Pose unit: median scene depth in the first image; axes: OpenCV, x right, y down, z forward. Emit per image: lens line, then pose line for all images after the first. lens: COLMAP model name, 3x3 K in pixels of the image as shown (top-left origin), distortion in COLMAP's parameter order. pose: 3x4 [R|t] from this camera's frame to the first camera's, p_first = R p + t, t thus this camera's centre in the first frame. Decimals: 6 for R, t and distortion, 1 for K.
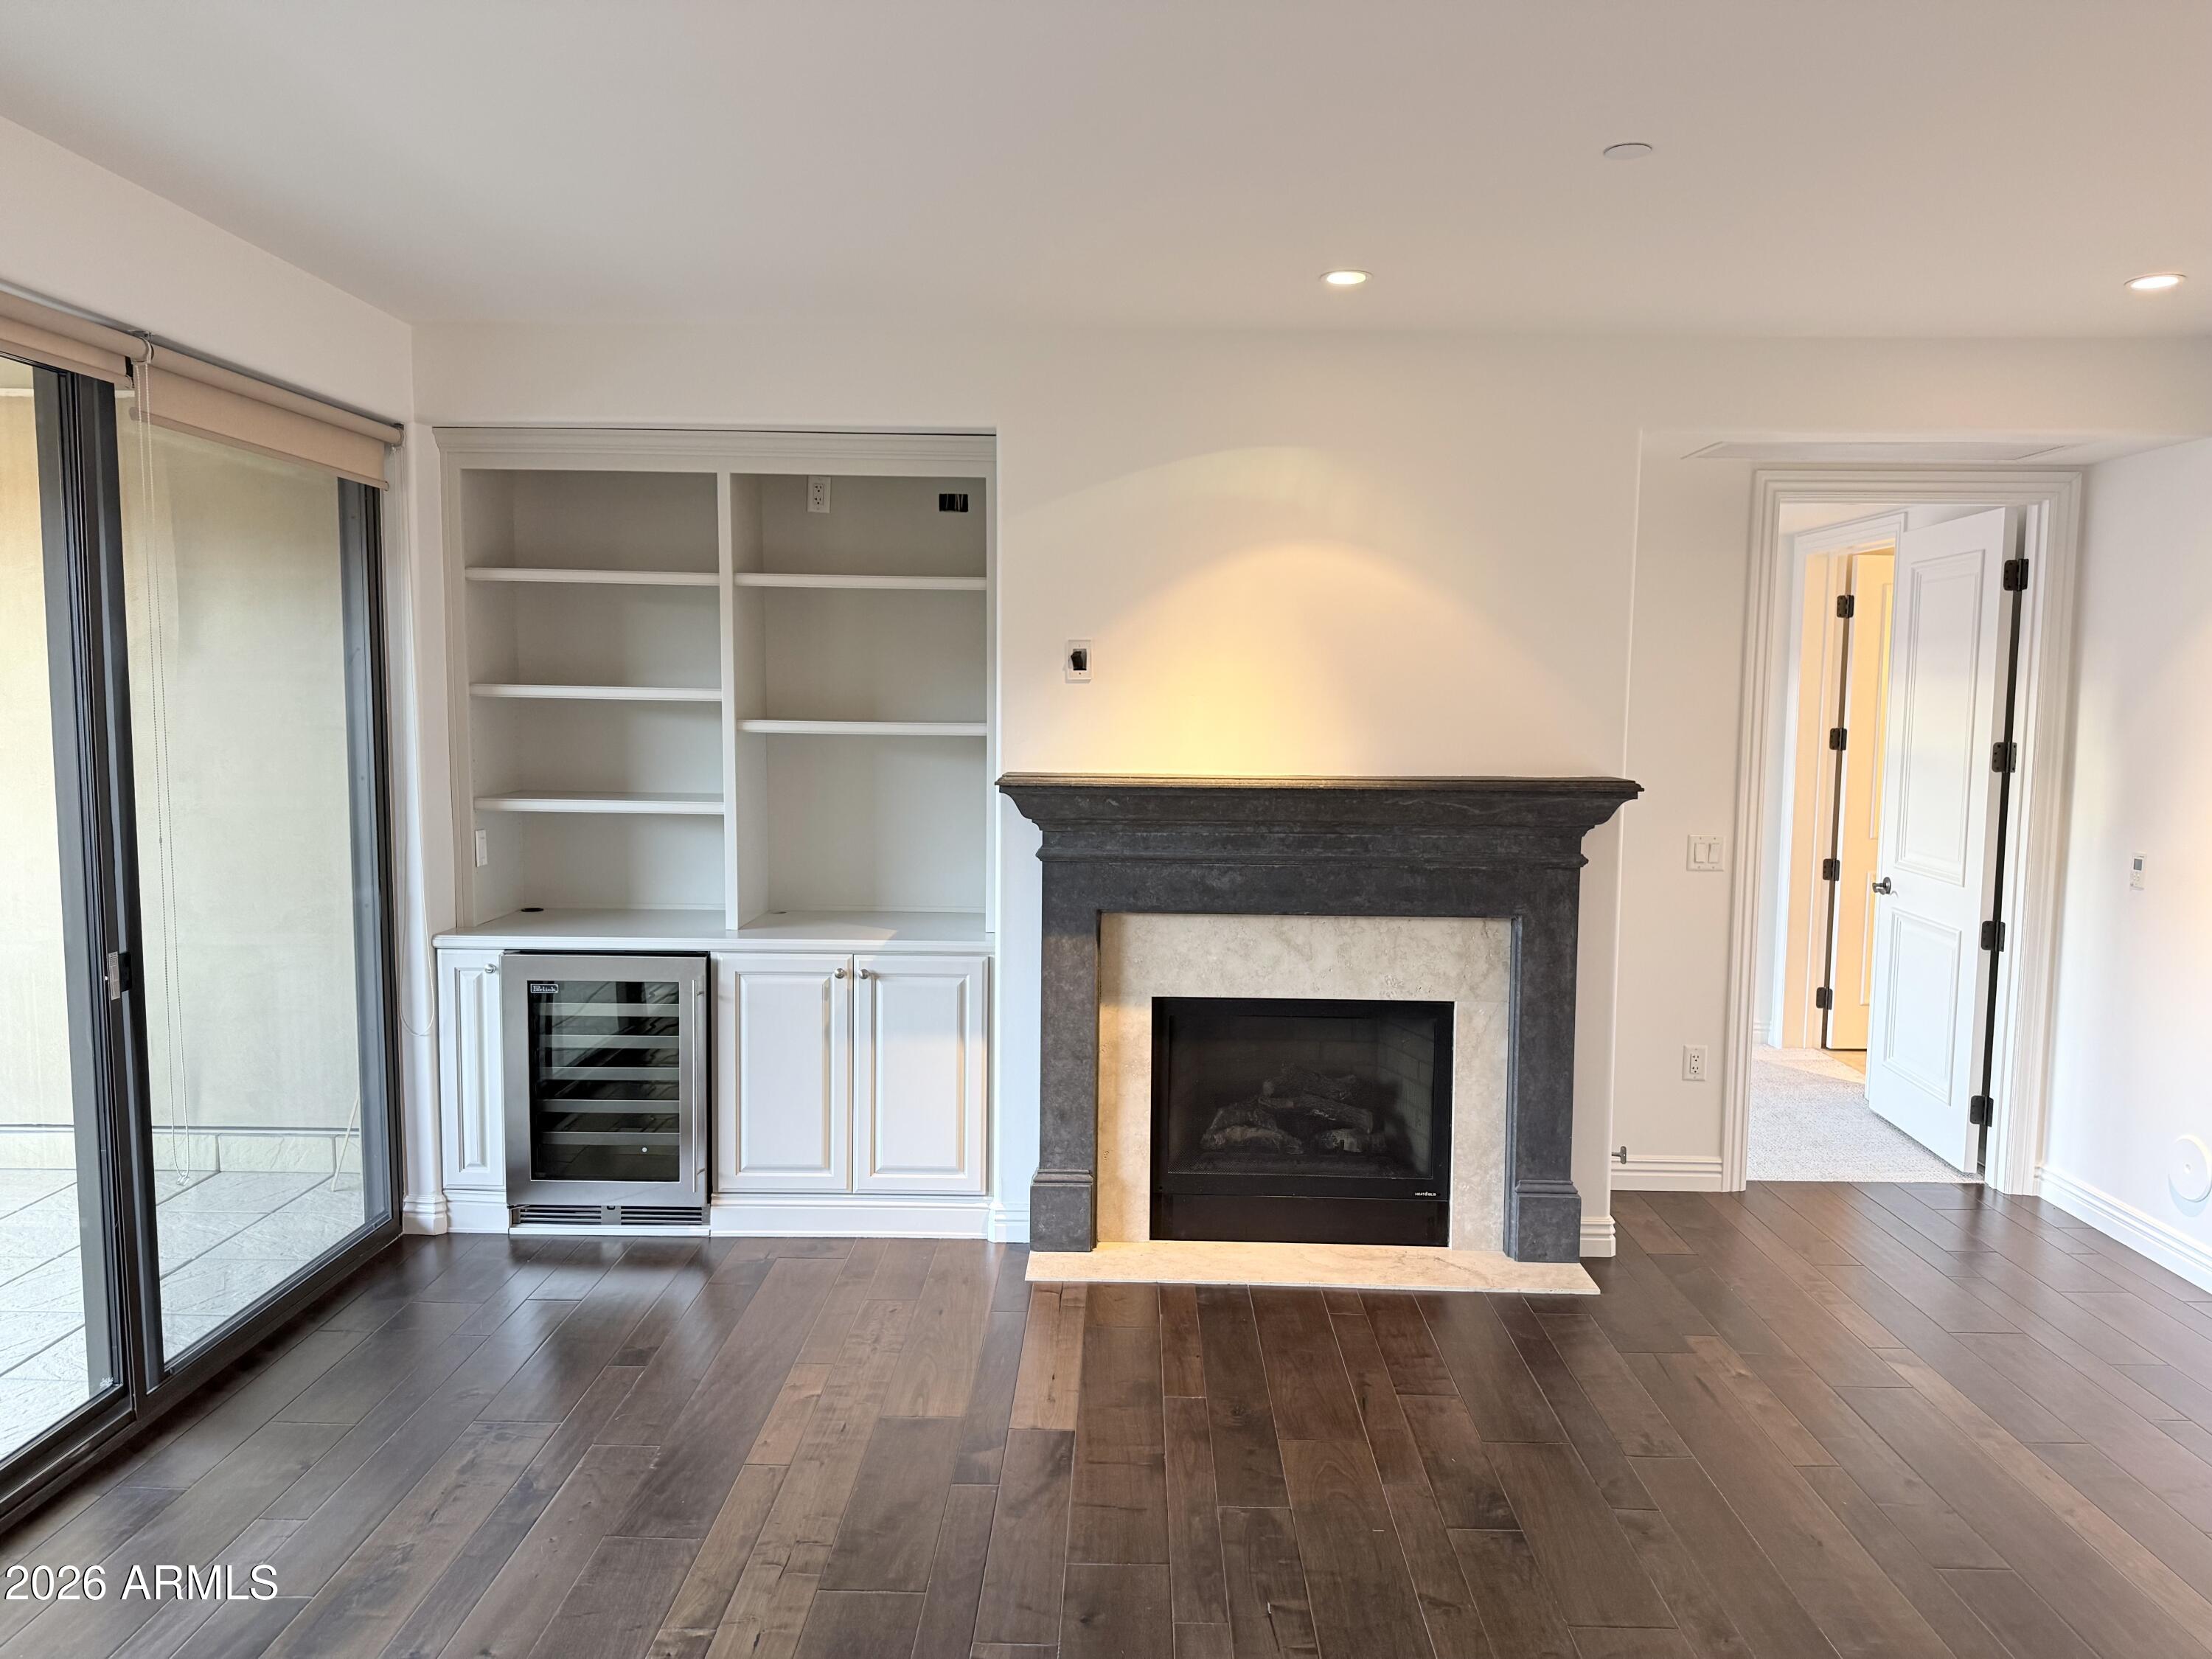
lens RADIAL K [[1533.8, 0, 1106.0], [0, 1533.8, 829.5], [0, 0, 1]] dist [0.116802, -0.110766]
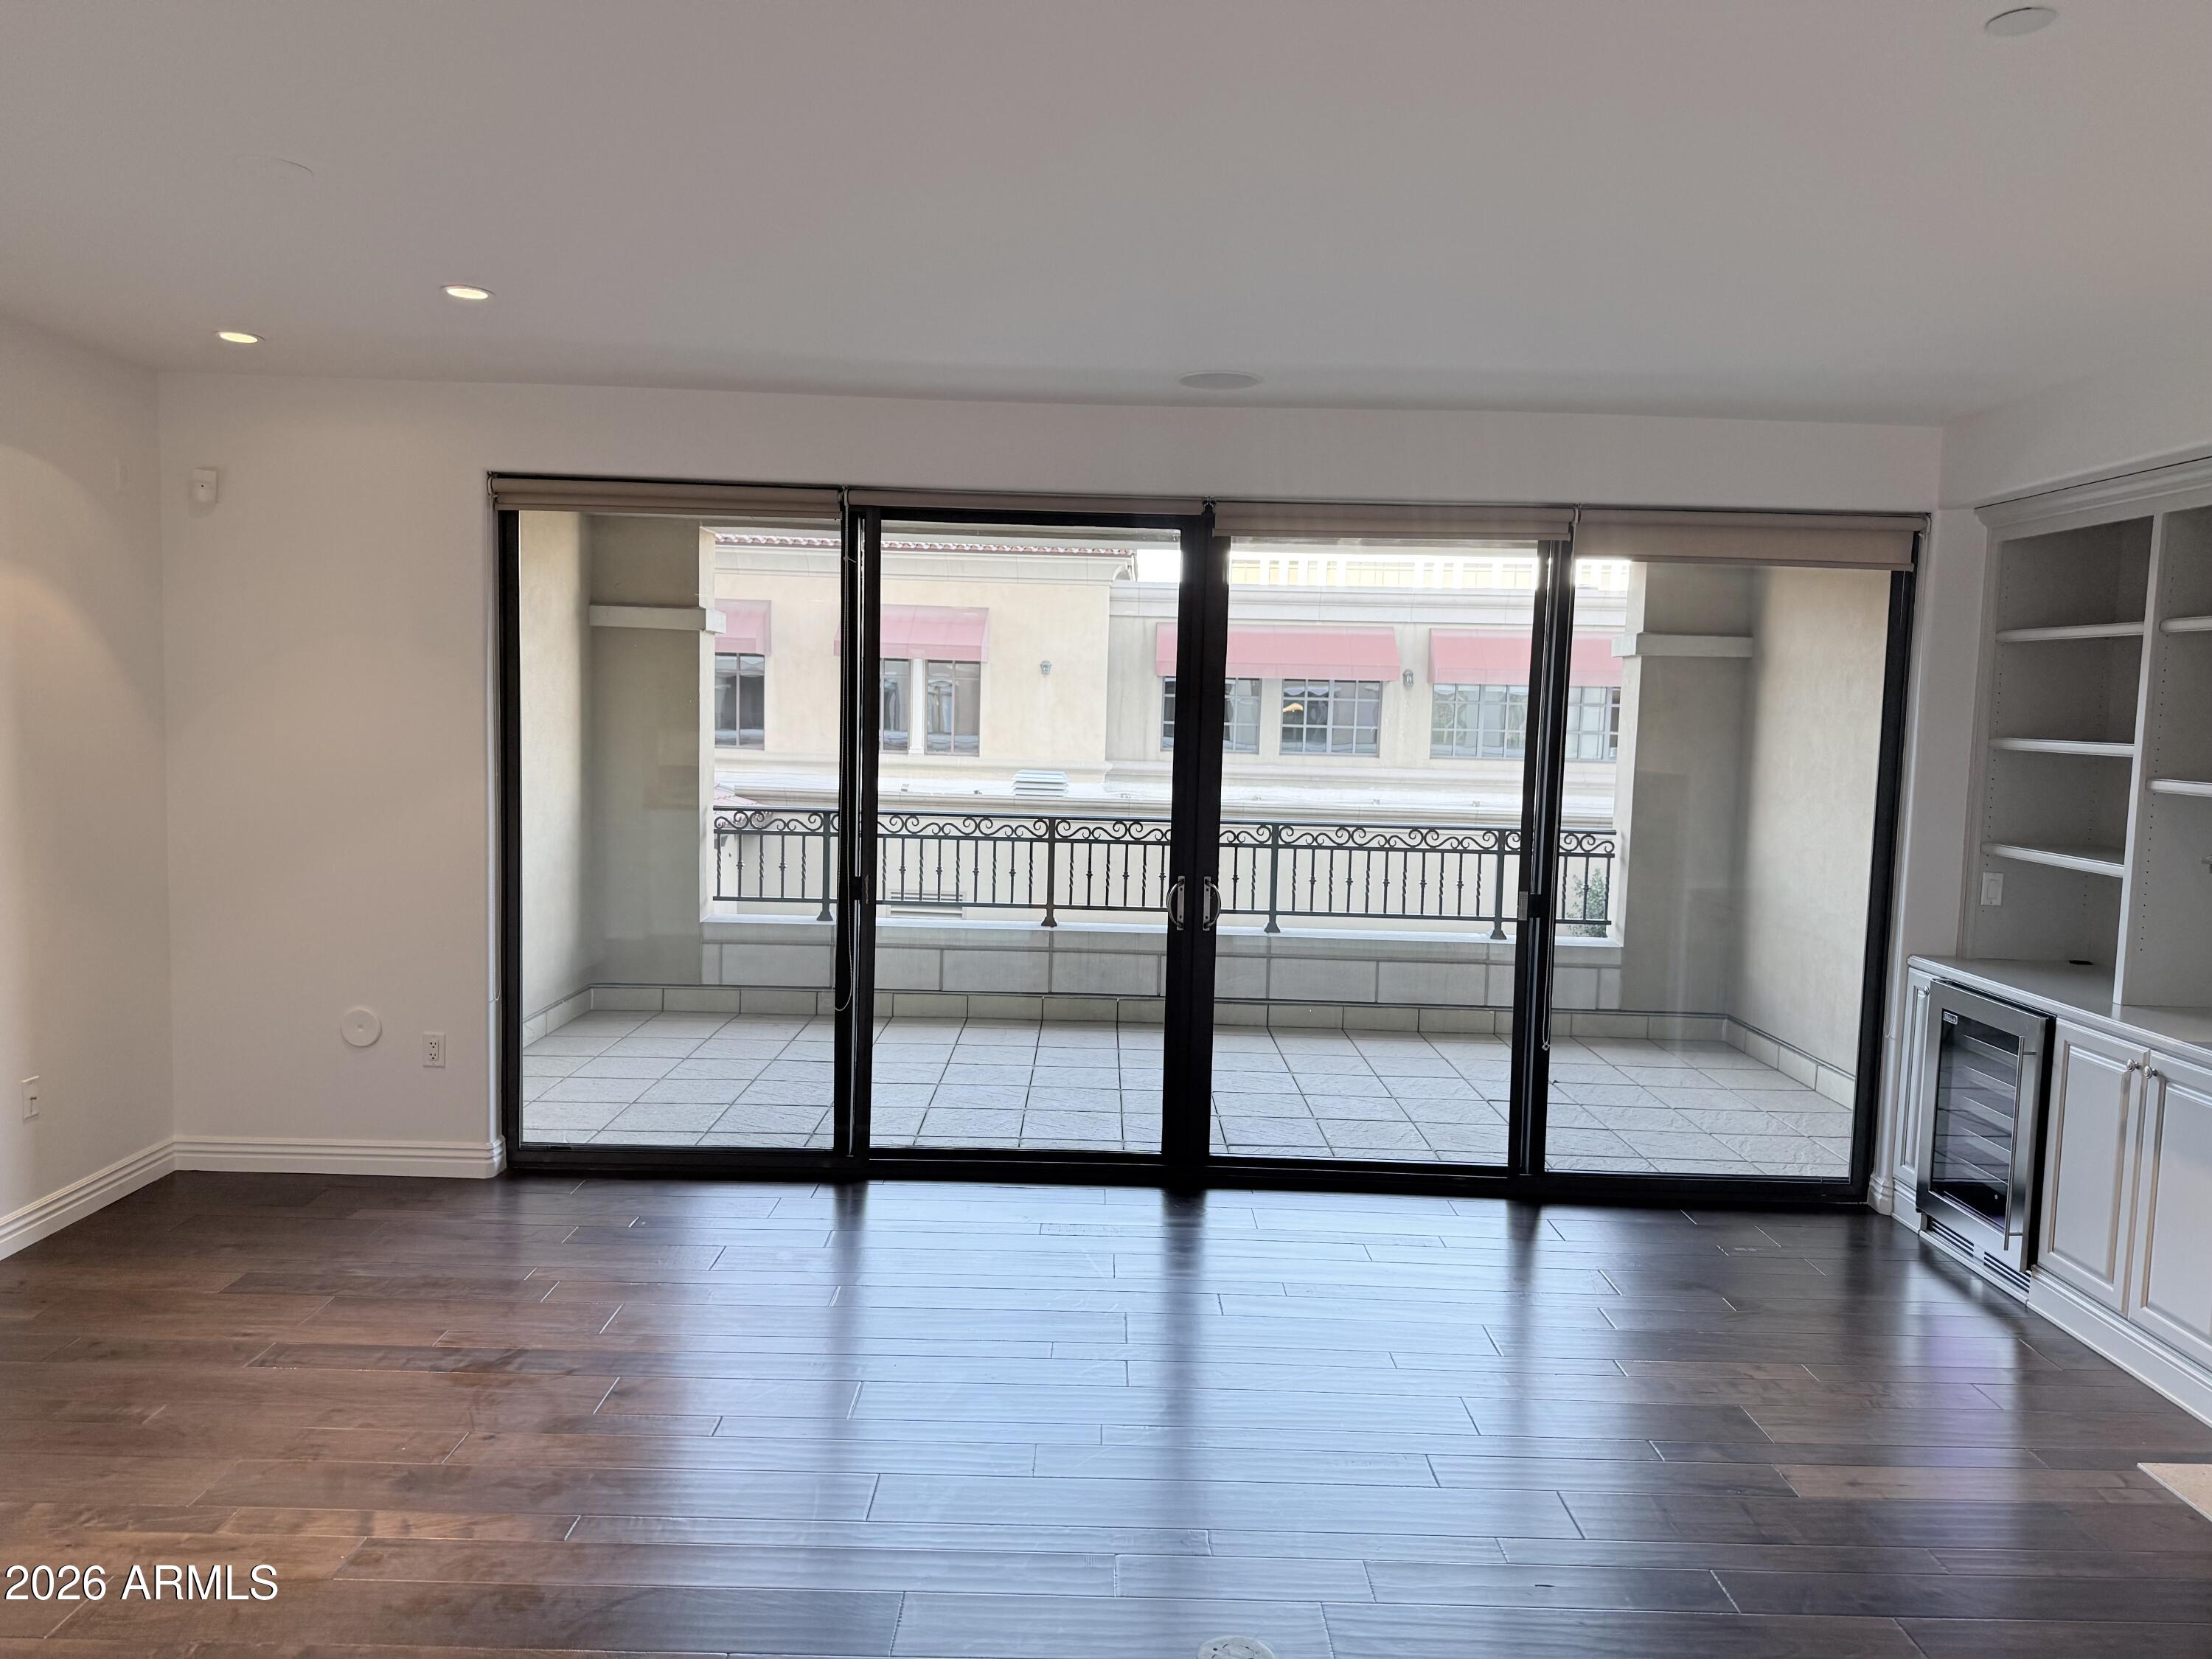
lens RADIAL K [[1551.5, 0, 1106.0], [0, 1551.5, 829.5], [0, 0, 1]] dist [0.276062, -0.267211]
pose [[0.017961, 0.066295, -0.997638, 0.740128], [-0.113301, 0.991507, 0.063847, -0.027055], [0.993398, 0.111886, 0.025319, 0.404219]]
